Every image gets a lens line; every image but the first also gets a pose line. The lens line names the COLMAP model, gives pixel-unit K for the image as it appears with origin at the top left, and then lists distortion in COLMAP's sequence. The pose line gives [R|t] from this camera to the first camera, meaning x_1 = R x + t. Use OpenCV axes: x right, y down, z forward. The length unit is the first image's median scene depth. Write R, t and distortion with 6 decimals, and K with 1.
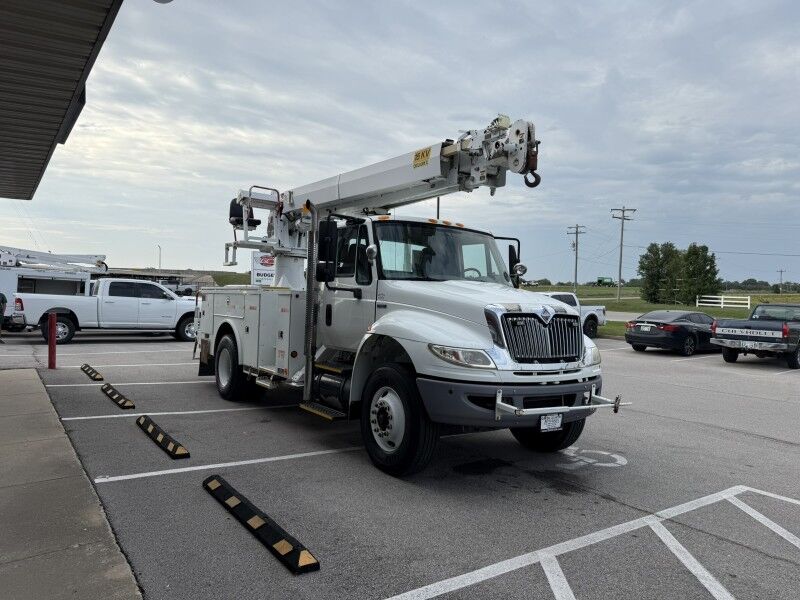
lens RADIAL K [[564.5, 0, 400.0], [0, 564.5, 300.0], [0, 0, 1]] dist [-0.023369, -0.001906]
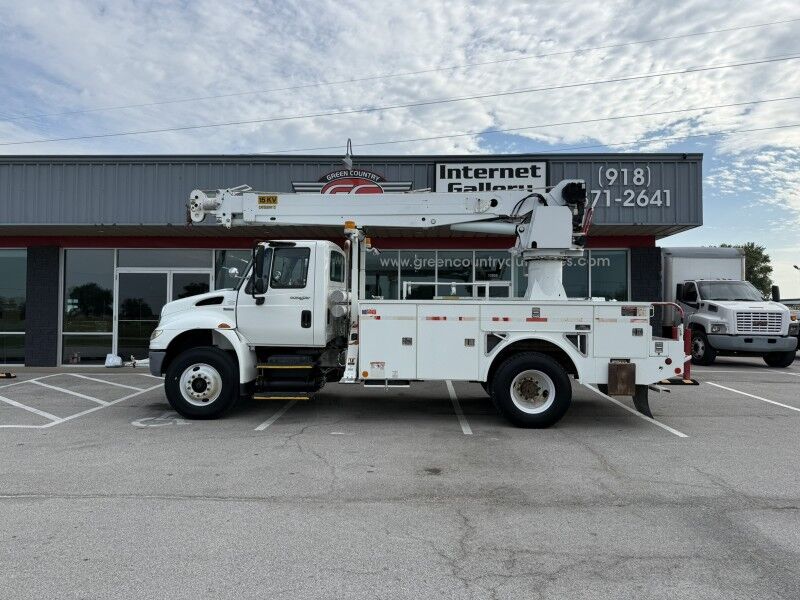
lens RADIAL K [[576.1, 0, 398.1], [0, 576.1, 308.1], [0, 0, 1]] dist [0.055213, -0.070124]
pose [[-0.614294, -0.038355, -0.788144, 1.087491], [-0.026026, 0.999259, -0.028344, 0.050125], [0.788648, 0.003101, -0.614838, 2.293067]]
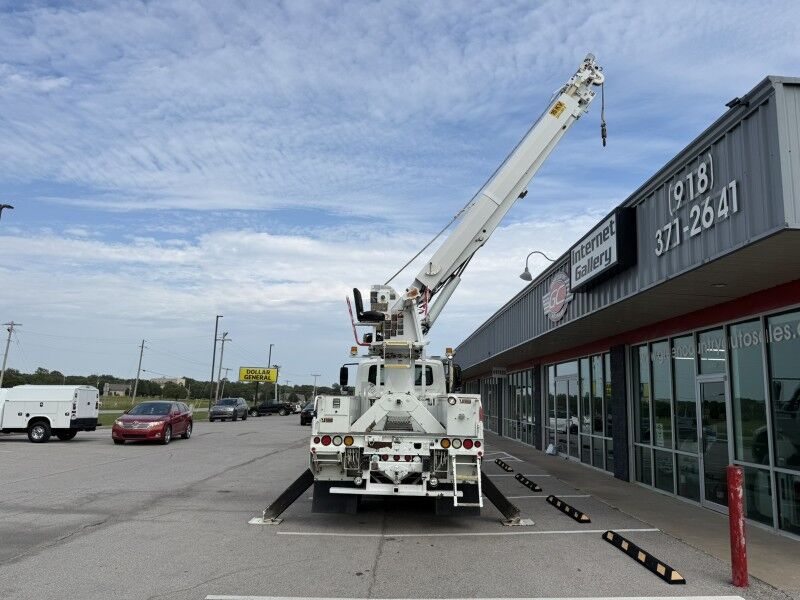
lens RADIAL K [[539.2, 0, 384.9], [0, 539.2, 304.6], [0, 0, 1]] dist [0.048687, -0.059502]
pose [[-0.794791, 0.048787, 0.604920, -1.213777], [-0.051239, 0.987810, -0.146989, -0.058321], [-0.604717, -0.147821, -0.782602, 2.887914]]
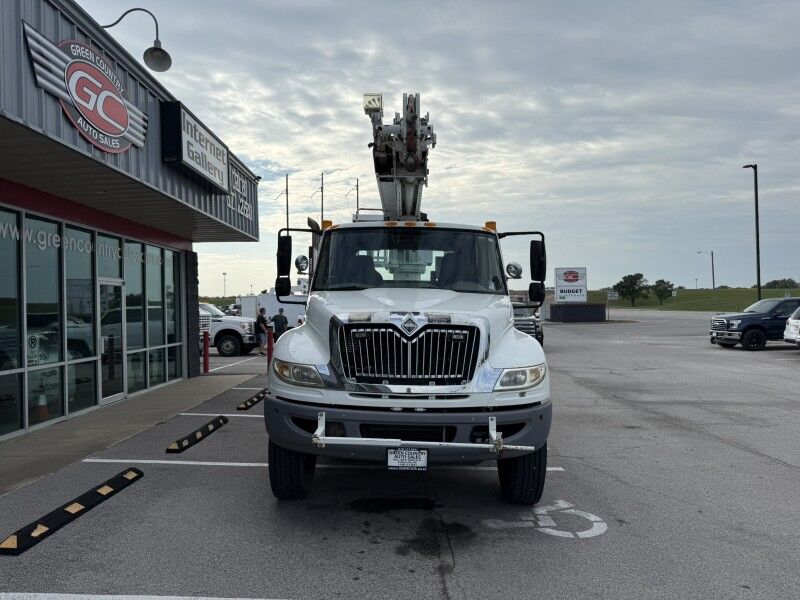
lens RADIAL K [[576.1, 0, 398.1], [0, 576.1, 308.1], [0, 0, 1]] dist [0.055213, -0.070124]
pose [[0.815510, -0.041216, -0.577273, 0.638904], [0.028936, 0.999117, -0.030458, 0.023392], [0.578019, 0.008135, 0.815983, 0.271987]]
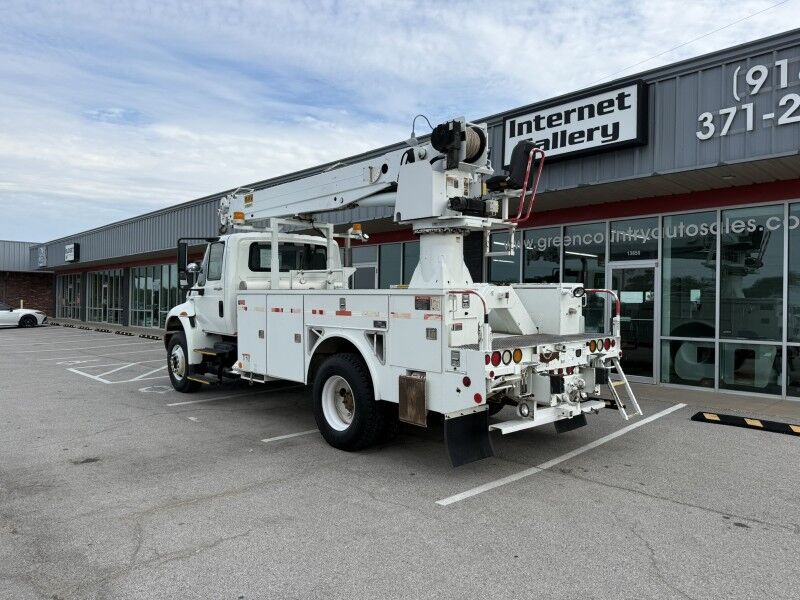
lens RADIAL K [[574.7, 0, 361.7], [0, 574.7, 299.0], [0, 0, 1]] dist [-0.002201, -0.005536]
pose [[-0.995456, -0.034728, -0.088661, -0.069661], [-0.035906, 0.999286, 0.011725, -0.014580], [0.088190, 0.014855, -0.995993, 2.764093]]
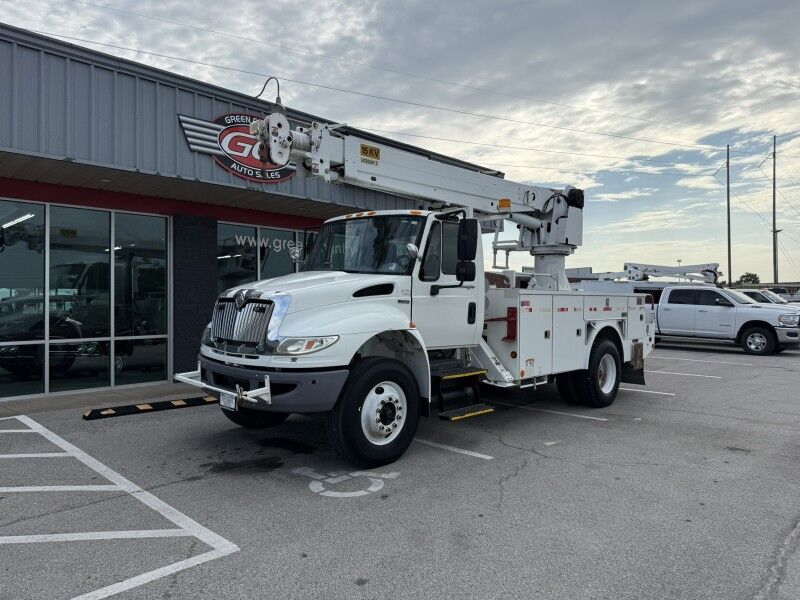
lens RADIAL K [[570.5, 0, 399.2], [0, 570.5, 298.9], [0, 0, 1]] dist [0.091153, -0.135153]
pose [[0.187631, -0.034682, -0.981627, 1.198276], [-0.007238, 0.999300, -0.036690, 0.055035], [0.982213, 0.013990, 0.187249, 0.951202]]
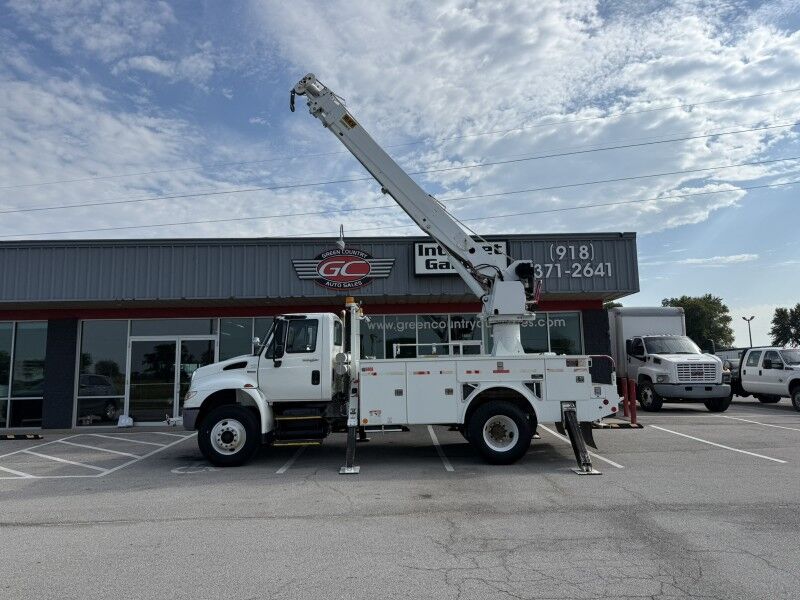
lens RADIAL K [[570.5, 0, 399.2], [0, 570.5, 298.9], [0, 0, 1]] dist [0.091153, -0.135153]
pose [[-0.579621, -0.118232, -0.806264, 1.366267], [-0.002164, 0.989638, -0.143567, 0.053447], [0.814884, -0.081469, -0.573871, 2.448880]]
